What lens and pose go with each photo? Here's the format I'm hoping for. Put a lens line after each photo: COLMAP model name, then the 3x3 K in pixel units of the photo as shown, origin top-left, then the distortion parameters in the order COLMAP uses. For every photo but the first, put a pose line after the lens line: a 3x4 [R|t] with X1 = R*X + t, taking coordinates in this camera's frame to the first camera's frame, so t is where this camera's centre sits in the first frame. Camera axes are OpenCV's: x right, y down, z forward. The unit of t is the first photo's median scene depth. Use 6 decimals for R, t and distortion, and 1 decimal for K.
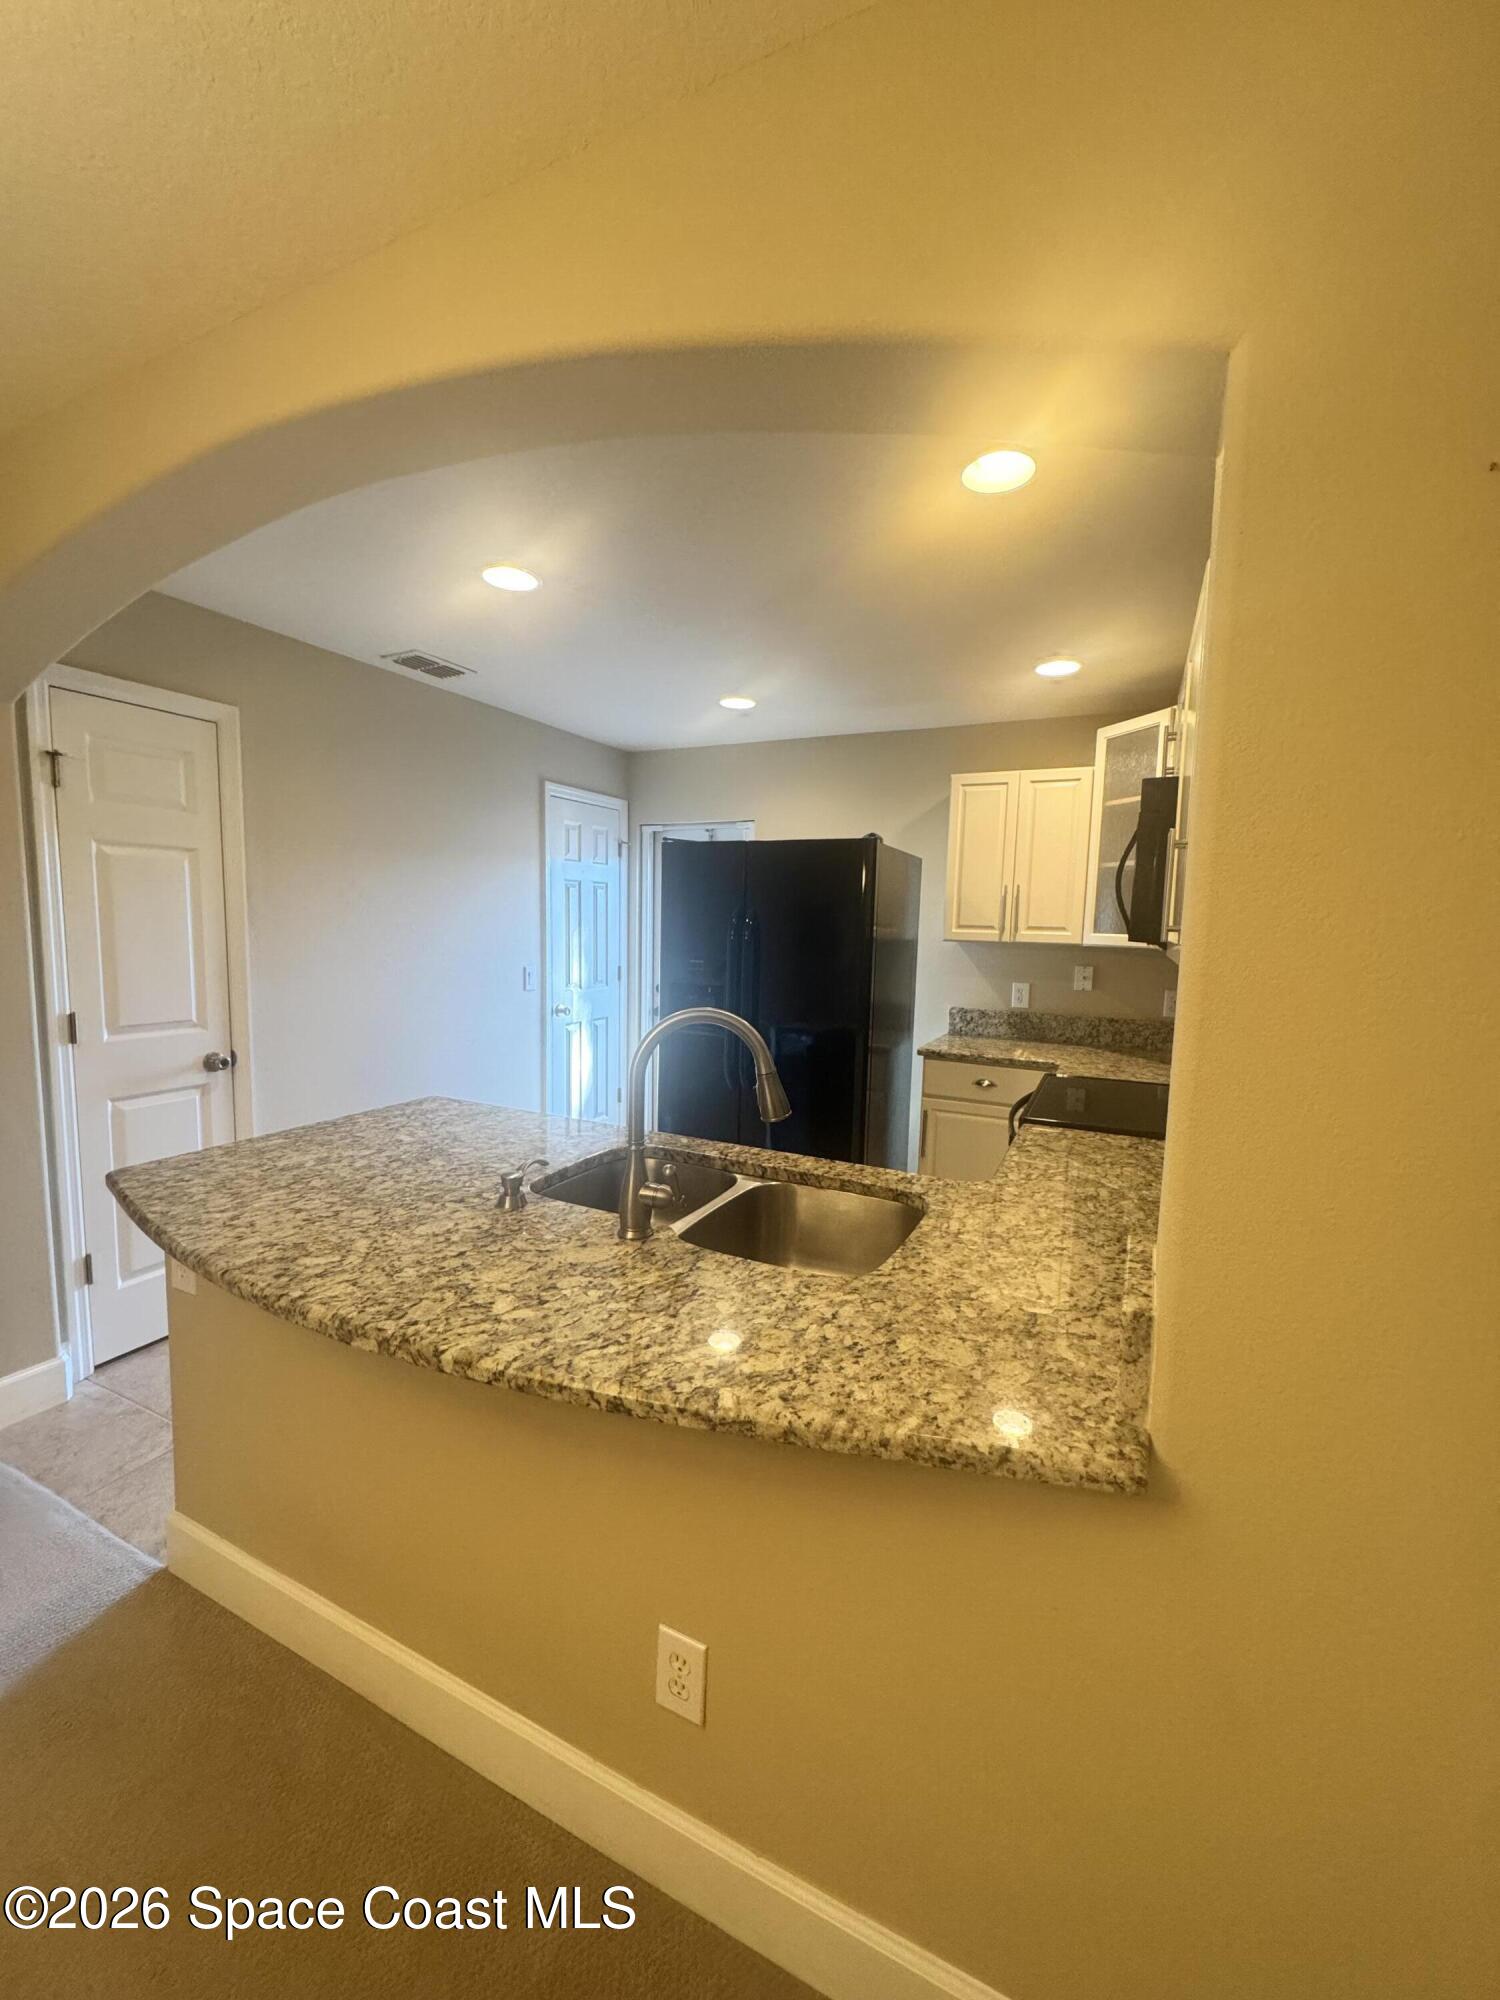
lens RADIAL K [[797.3, 0, 753.0], [0, 797.3, 1003.4], [0, 0, 1]] dist [-0.002537, 0.000178]
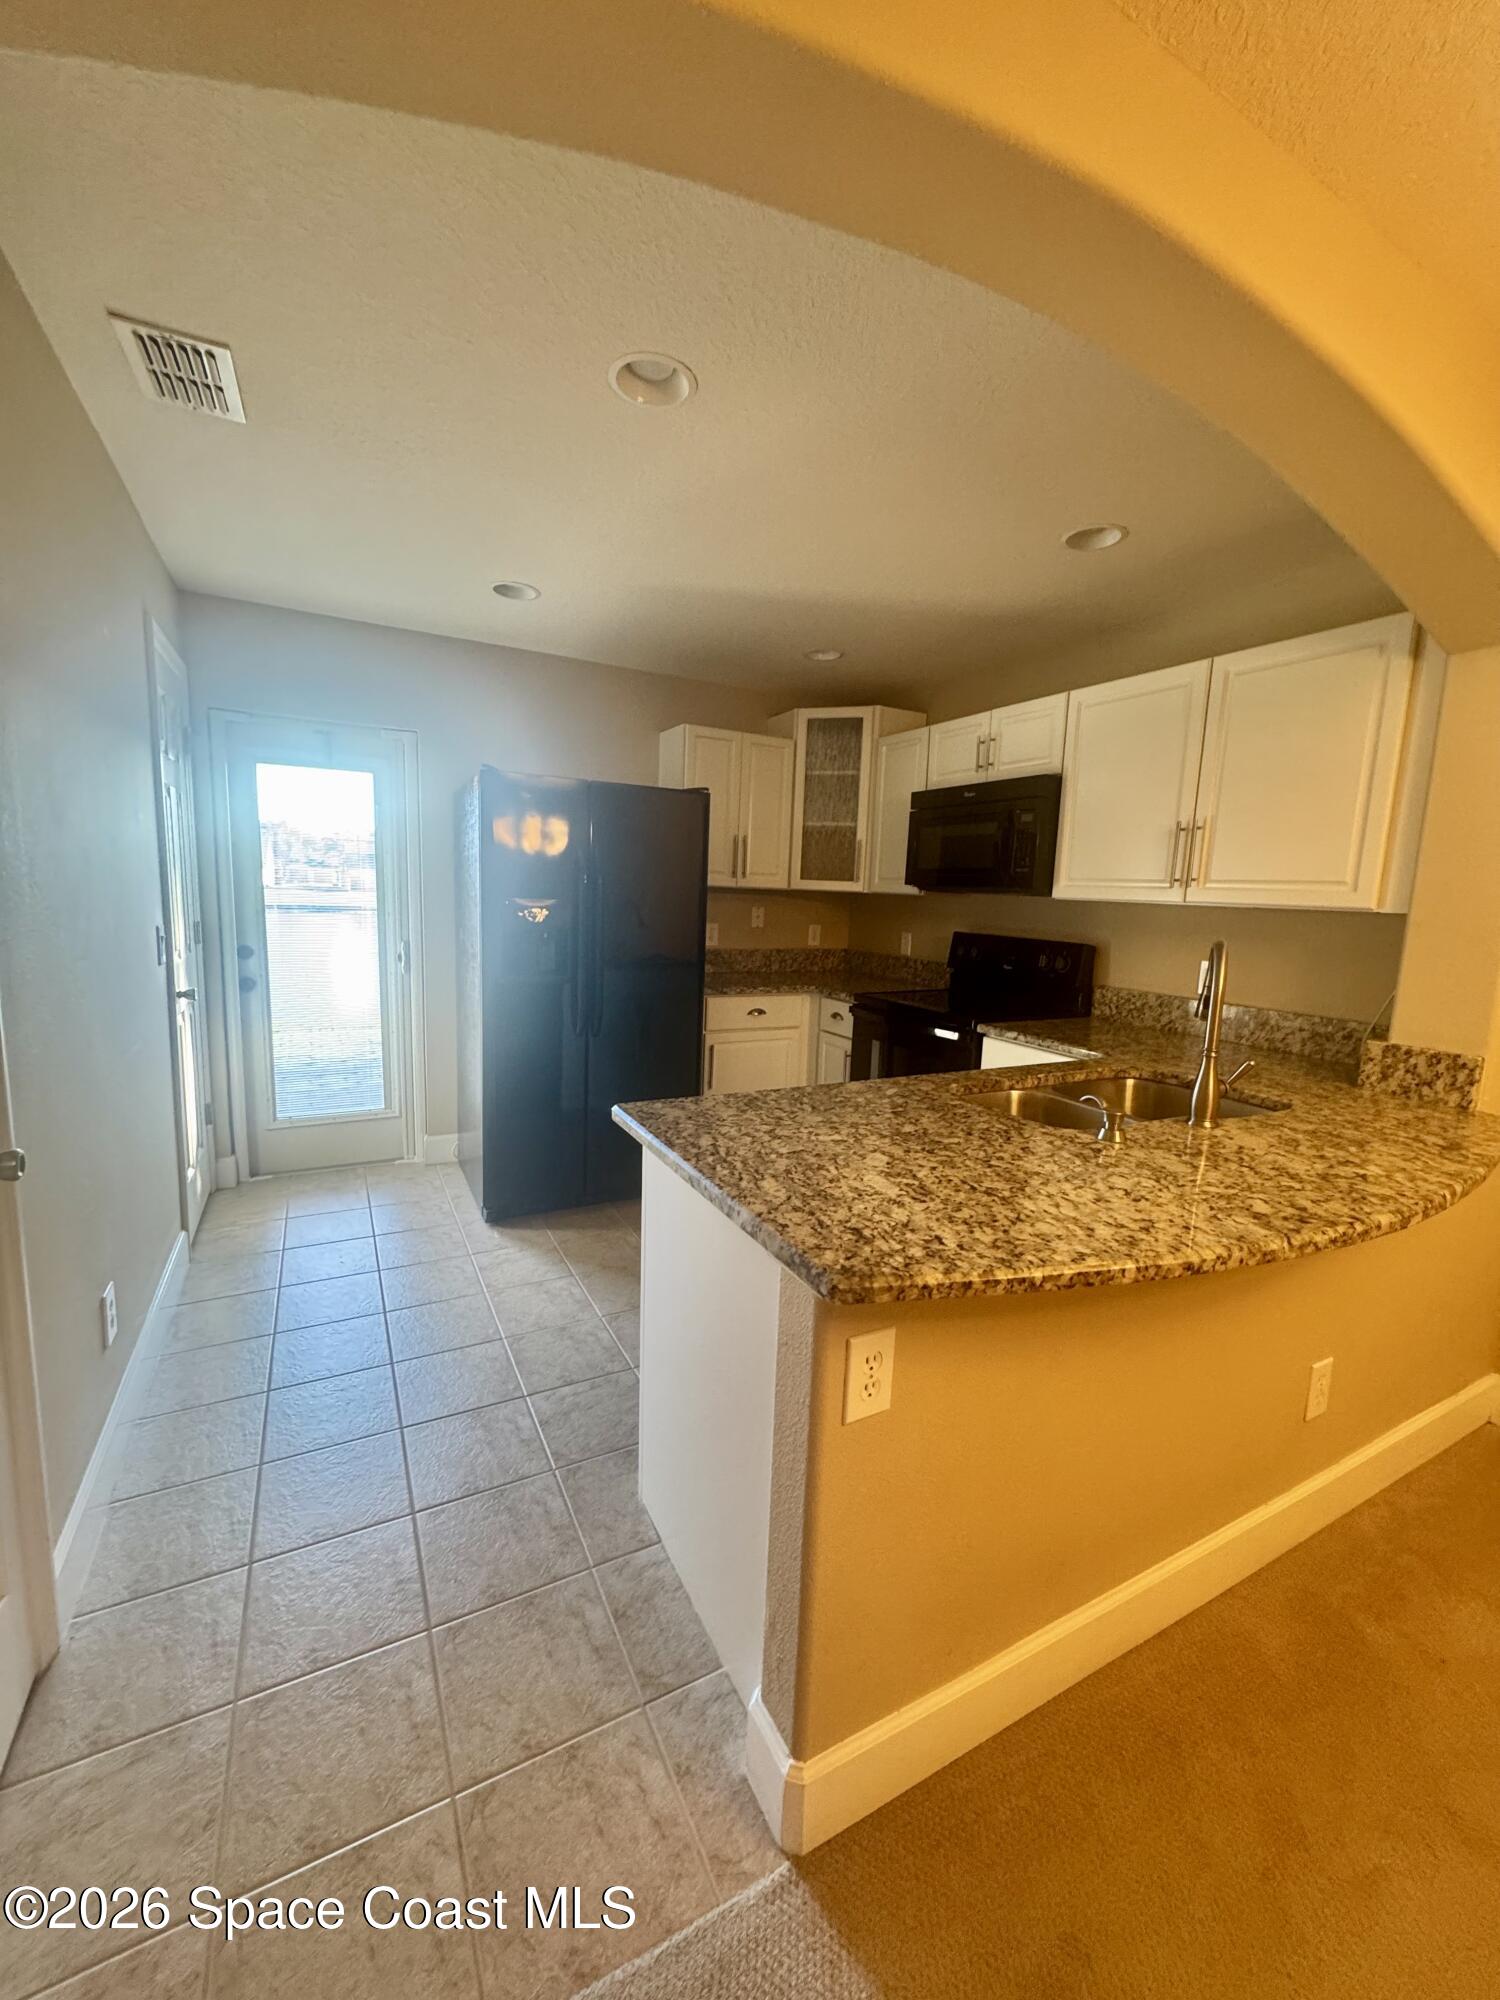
lens RADIAL K [[797.2, 0, 753.8], [0, 797.2, 1004.0], [0, 0, 1]] dist [-0.000814, 0.000084]
pose [[0.586290, -0.117241, 0.801572, -1.383123], [0.059649, 0.993034, 0.101616, -0.059473], [-0.807902, -0.011764, 0.589200, 0.753375]]
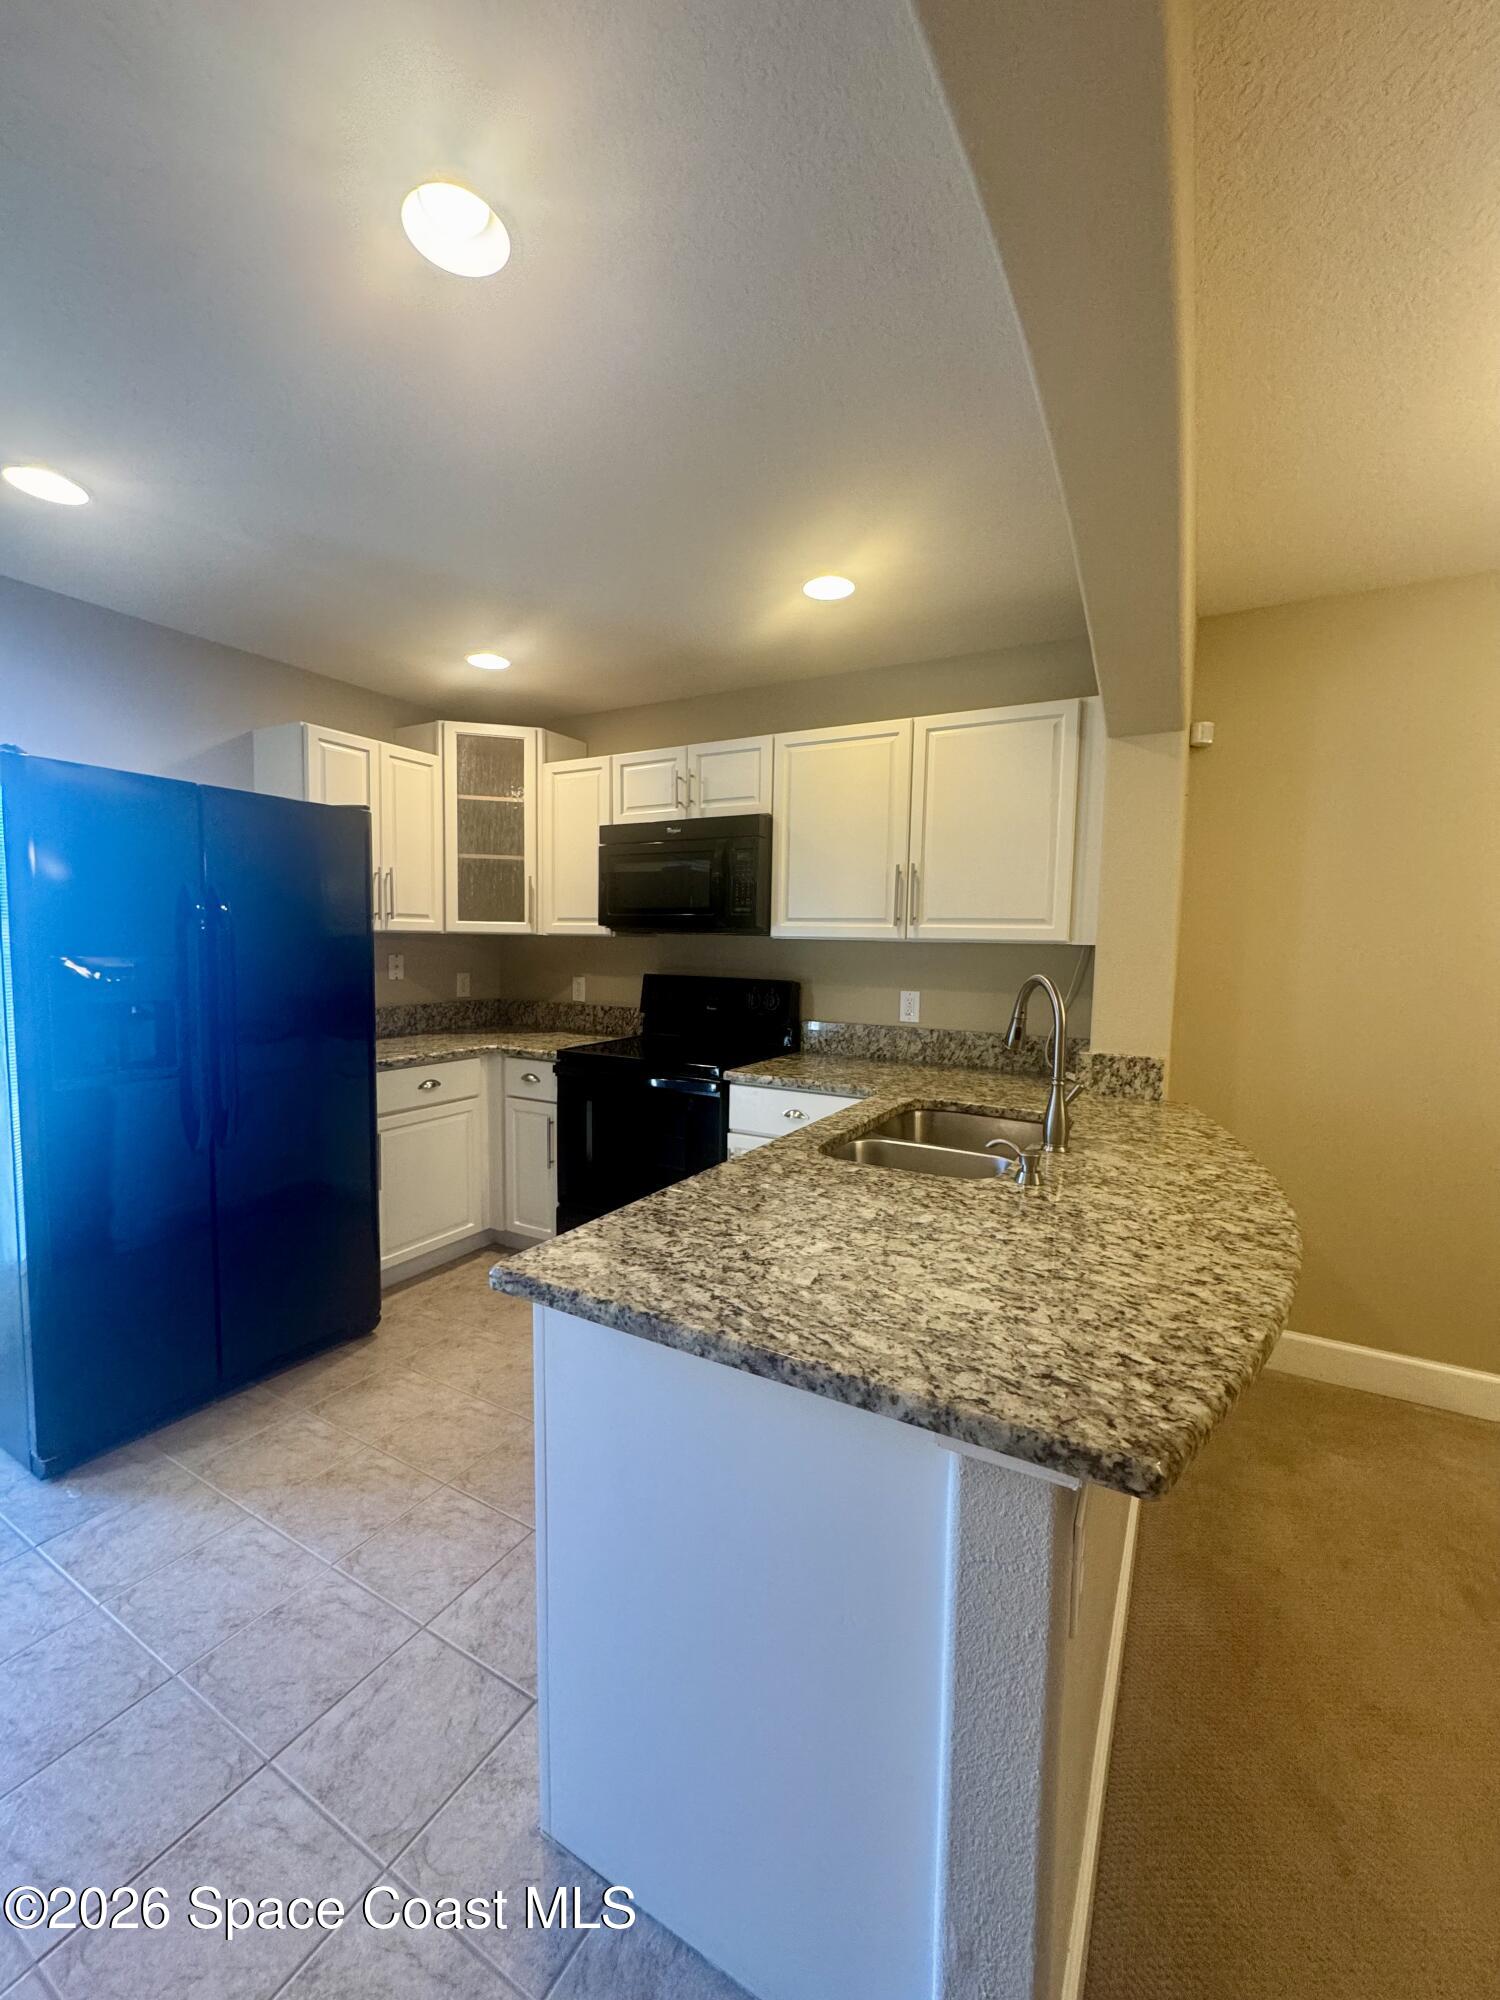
lens RADIAL K [[797.0, 0, 753.8], [0, 797.0, 1003.7], [0, 0, 1]] dist [-0.001878, 0.000294]
pose [[0.060310, -0.103874, 0.992760, -1.315644], [0.087456, 0.991296, 0.098408, -0.111190], [-0.994341, 0.080888, 0.068870, 1.250074]]
